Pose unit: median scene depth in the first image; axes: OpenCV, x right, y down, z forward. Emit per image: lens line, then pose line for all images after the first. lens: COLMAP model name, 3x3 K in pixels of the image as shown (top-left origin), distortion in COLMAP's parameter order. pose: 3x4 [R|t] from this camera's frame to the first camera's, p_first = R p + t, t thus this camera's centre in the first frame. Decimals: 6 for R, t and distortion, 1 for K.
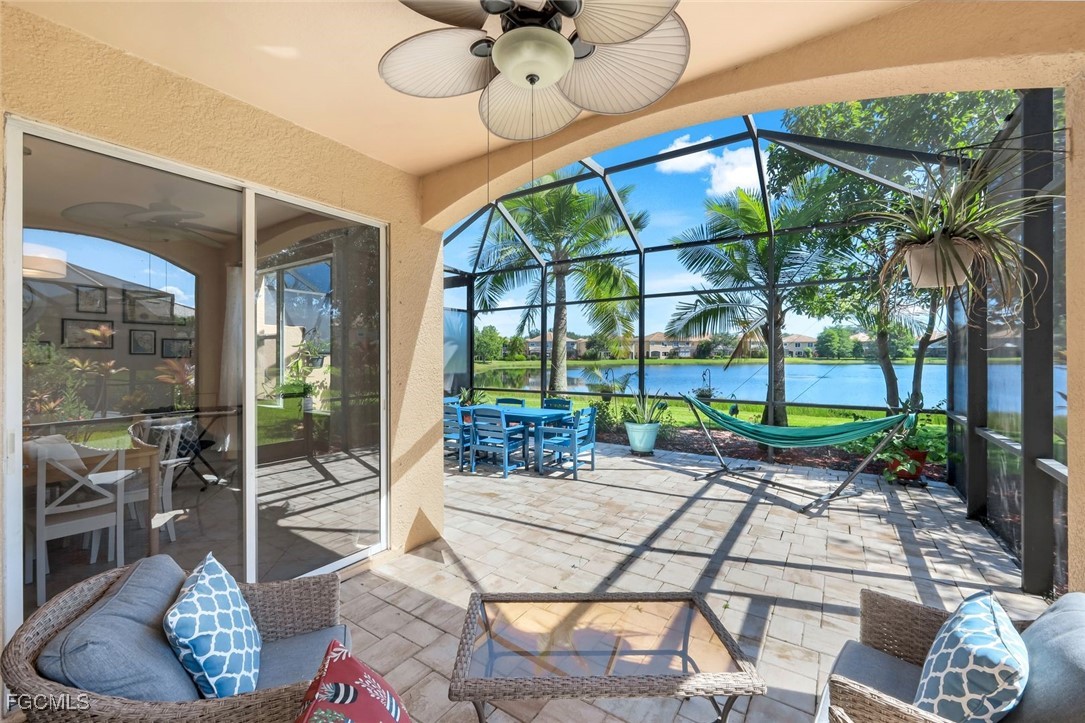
lens RADIAL K [[434.9, 0, 542.5], [0, 434.9, 360.1], [0, 0, 1]] dist [-0.003974, -0.000015]
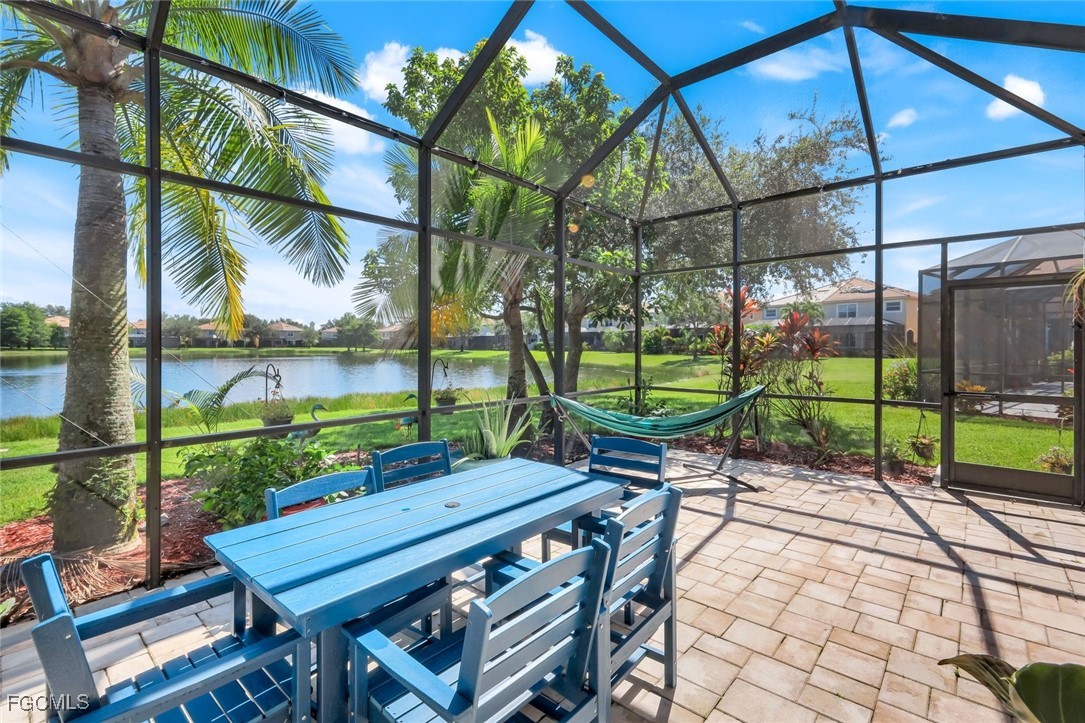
lens RADIAL K [[491.7, 0, 543.1], [0, 491.7, 340.8], [0, 0, 1]] dist [-0.002830, -0.000281]
pose [[0.139230, 0.017920, 0.990098, -0.434763], [0.002181, 0.999828, -0.018402, 0.012924], [-0.990258, 0.004722, 0.139168, 0.930642]]
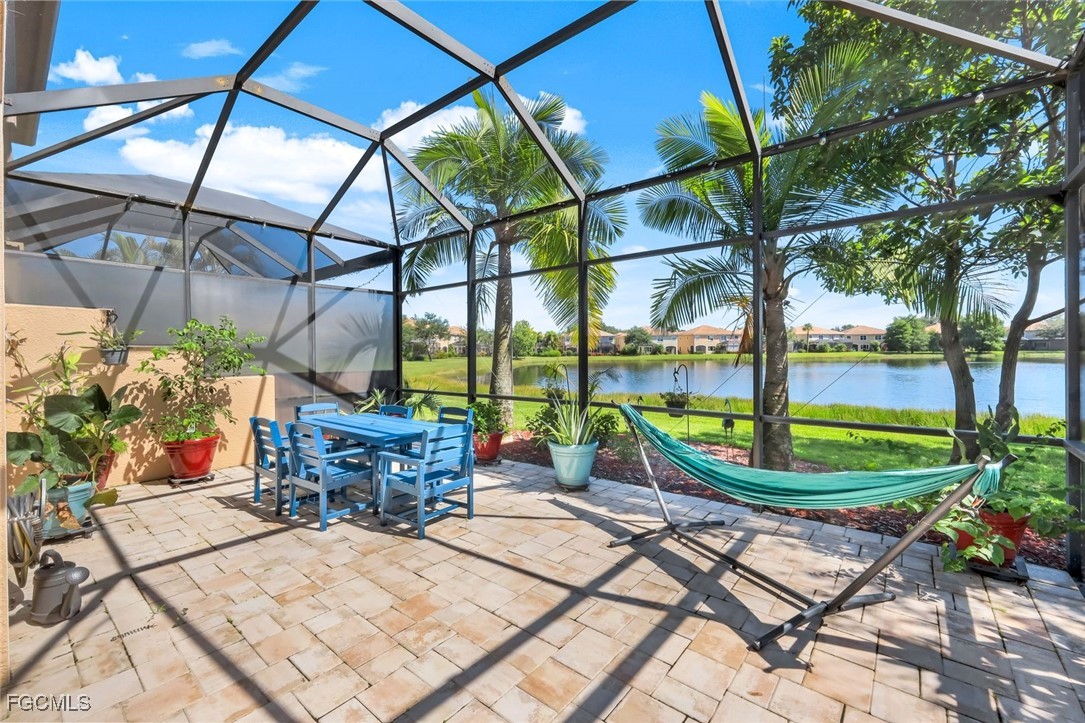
lens RADIAL K [[449.2, 0, 537.4], [0, 449.2, 355.4], [0, 0, 1]] dist [-0.004910, -0.000160]
pose [[0.995050, -0.004041, -0.099290, 0.274703], [0.003959, 0.999992, -0.001030, 0.006415], [0.099293, 0.000632, 0.995058, 0.316707]]
